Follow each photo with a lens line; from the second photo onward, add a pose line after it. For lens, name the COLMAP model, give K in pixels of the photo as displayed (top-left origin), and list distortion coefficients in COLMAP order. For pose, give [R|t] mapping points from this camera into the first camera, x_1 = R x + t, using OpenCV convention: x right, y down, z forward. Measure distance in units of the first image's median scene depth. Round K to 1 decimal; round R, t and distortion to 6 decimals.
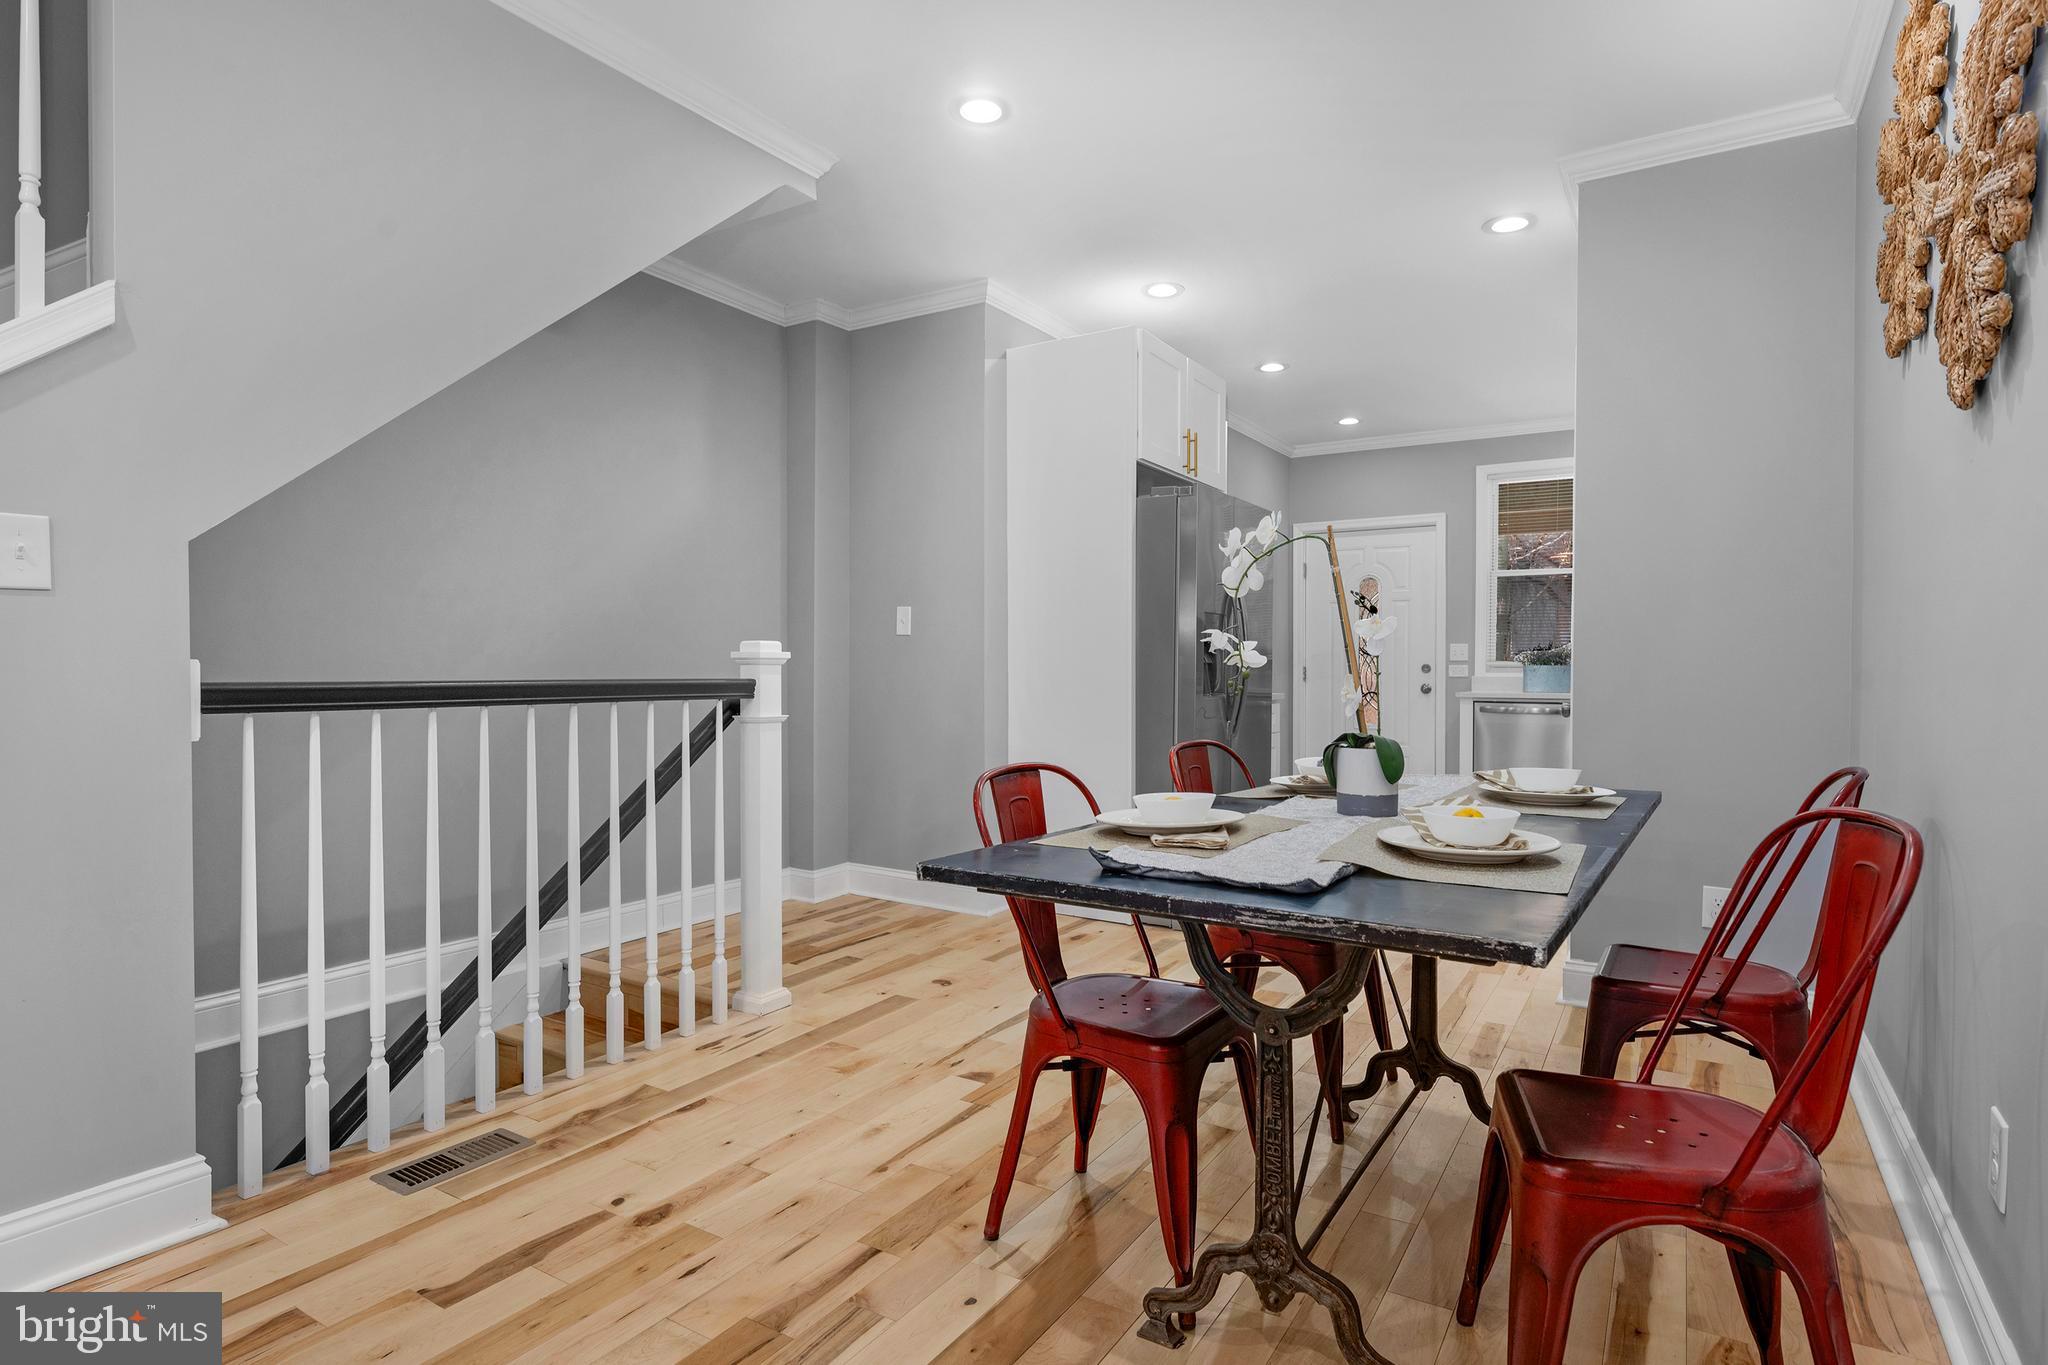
lens RADIAL K [[1080.7, 0, 1022.7], [0, 1080.7, 678.9], [0, 0, 1]] dist [-0.002049, -0.000362]
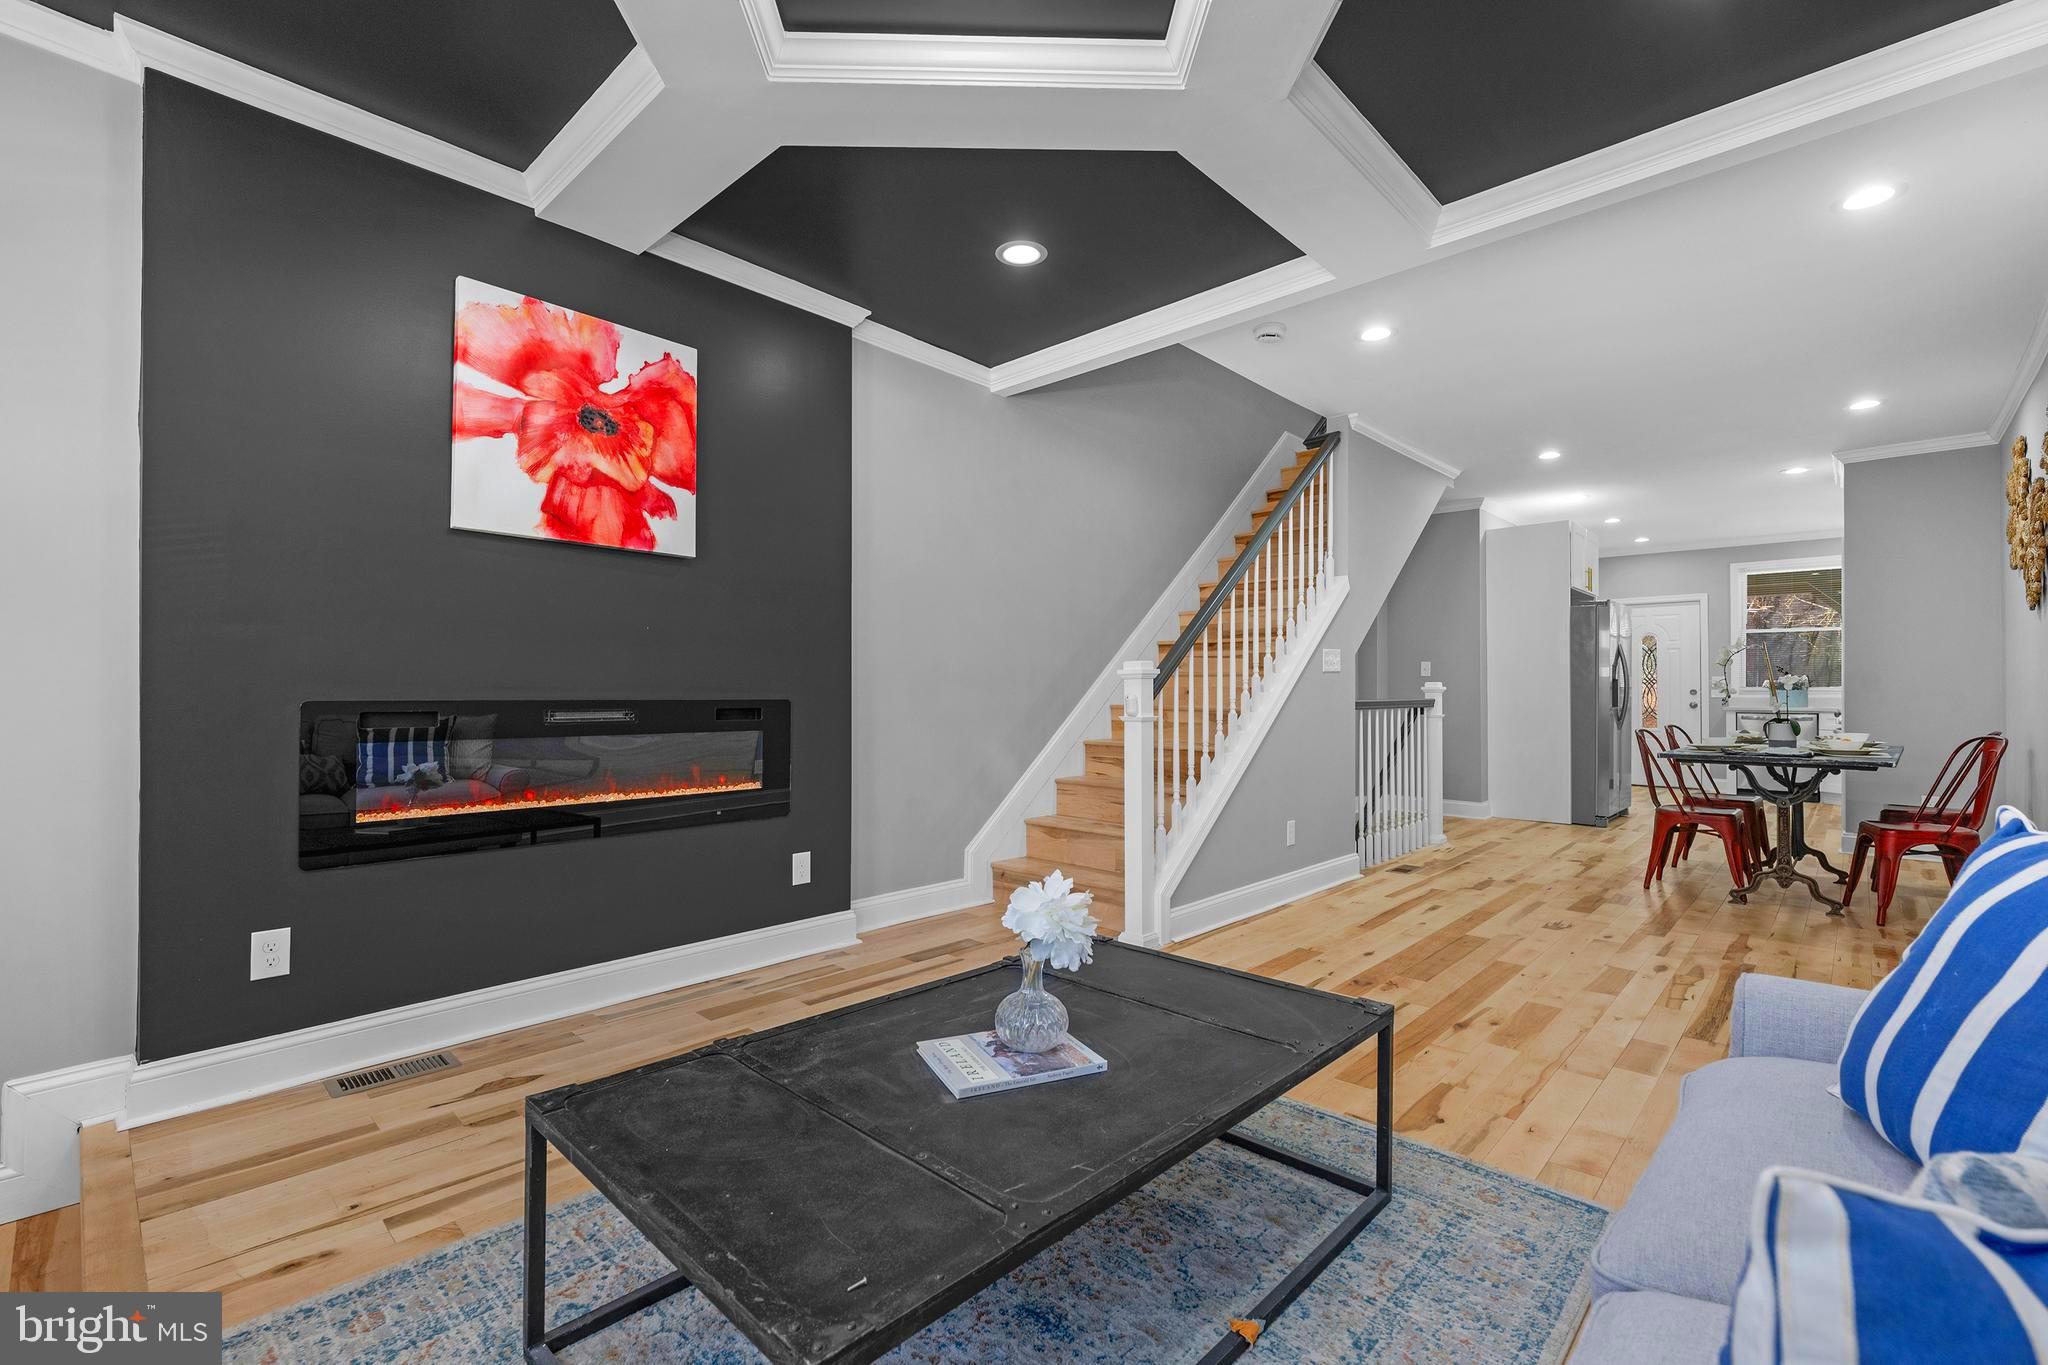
lens RADIAL K [[901.9, 0, 1025.0], [0, 901.9, 684.9], [0, 0, 1]] dist [-0.003898, 0.001025]
pose [[0.981120, -0.004205, -0.193352, -0.776635], [0.000869, 0.999849, -0.017340, 0.002569], [0.193396, 0.016844, 0.980976, -1.111831]]
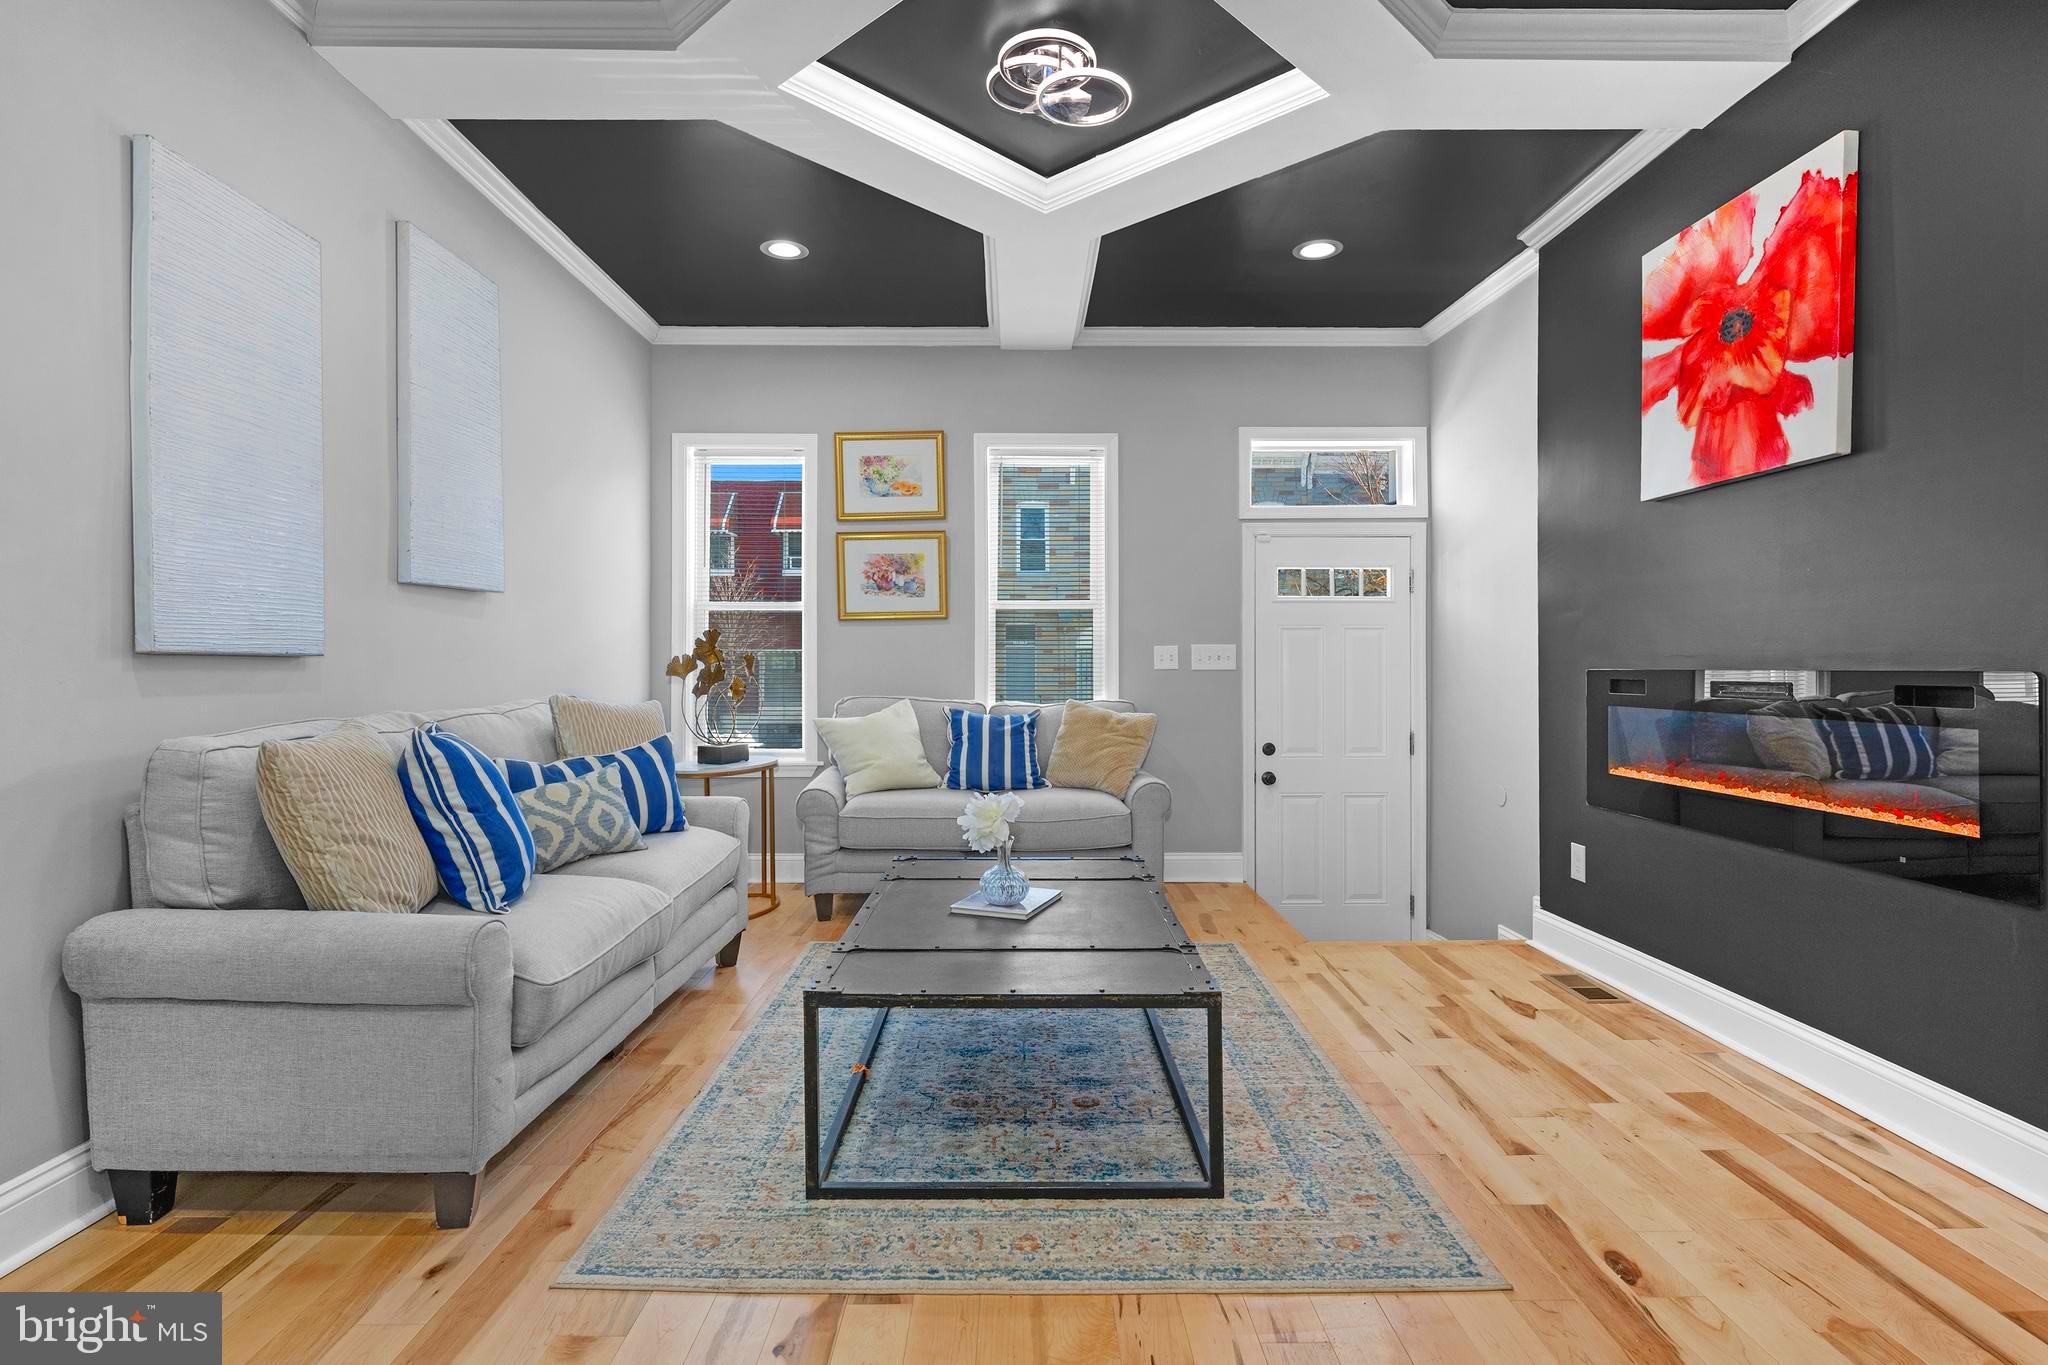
lens RADIAL K [[1024.4, 0, 1027.2], [0, 1024.4, 668.4], [0, 0, 1]] dist [-0.005957, 0.002344]
pose [[-0.844508, -0.003597, -0.535531, -0.427863], [-0.007058, 0.999965, 0.004414, 0.000253], [0.535496, 0.007507, -0.844504, 0.140486]]
